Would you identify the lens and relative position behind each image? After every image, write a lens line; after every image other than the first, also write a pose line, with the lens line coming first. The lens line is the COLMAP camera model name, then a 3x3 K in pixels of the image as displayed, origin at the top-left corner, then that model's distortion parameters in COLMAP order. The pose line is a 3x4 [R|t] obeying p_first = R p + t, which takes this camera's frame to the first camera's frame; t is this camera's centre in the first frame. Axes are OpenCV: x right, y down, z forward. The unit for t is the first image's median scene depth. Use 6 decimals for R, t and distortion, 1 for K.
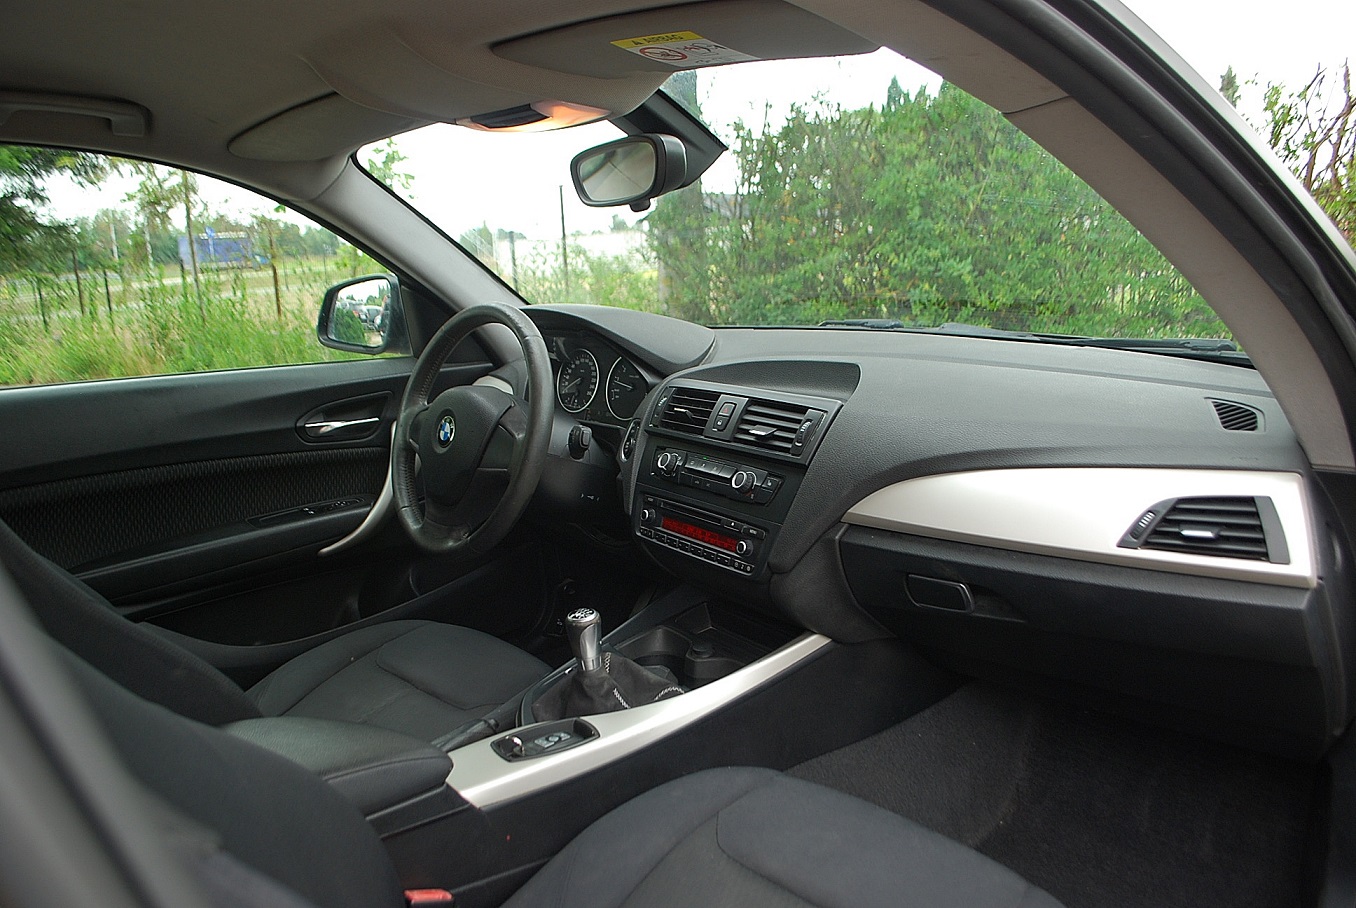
lens RADIAL K [[1044.6, 0, 680.2], [0, 1044.6, 466.9], [0, 0, 1]] dist [-0.078272, -0.002636]
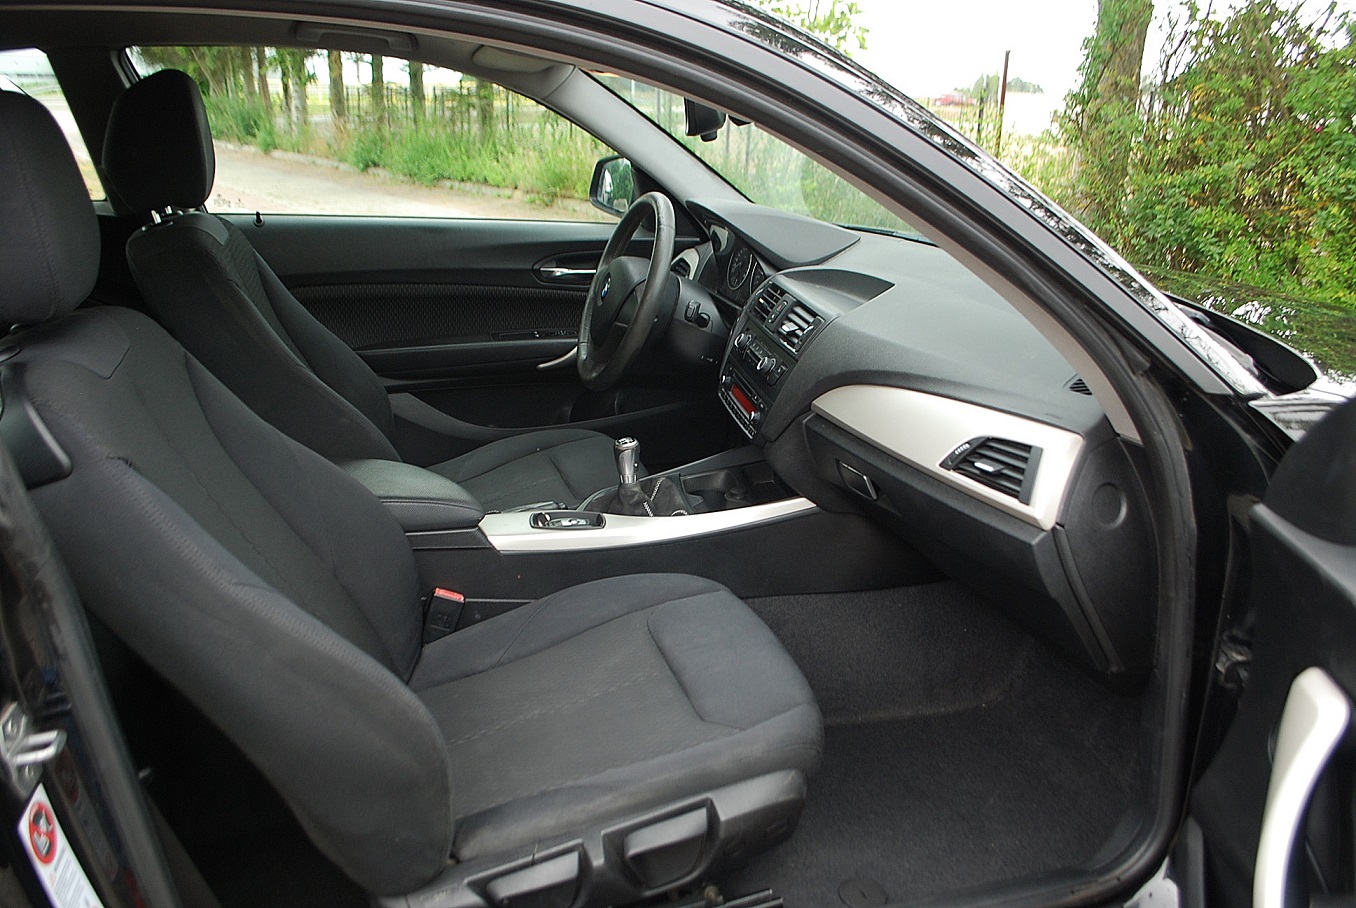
lens RADIAL K [[1044.6, 0, 675.2], [0, 1044.6, 451.0], [0, 0, 1]] dist [-0.078272, -0.002636]
pose [[0.898250, 0.206489, -0.387956, 0.464328], [-0.157732, 0.975407, 0.153955, -0.059827], [0.410205, -0.077097, 0.908729, -0.185901]]
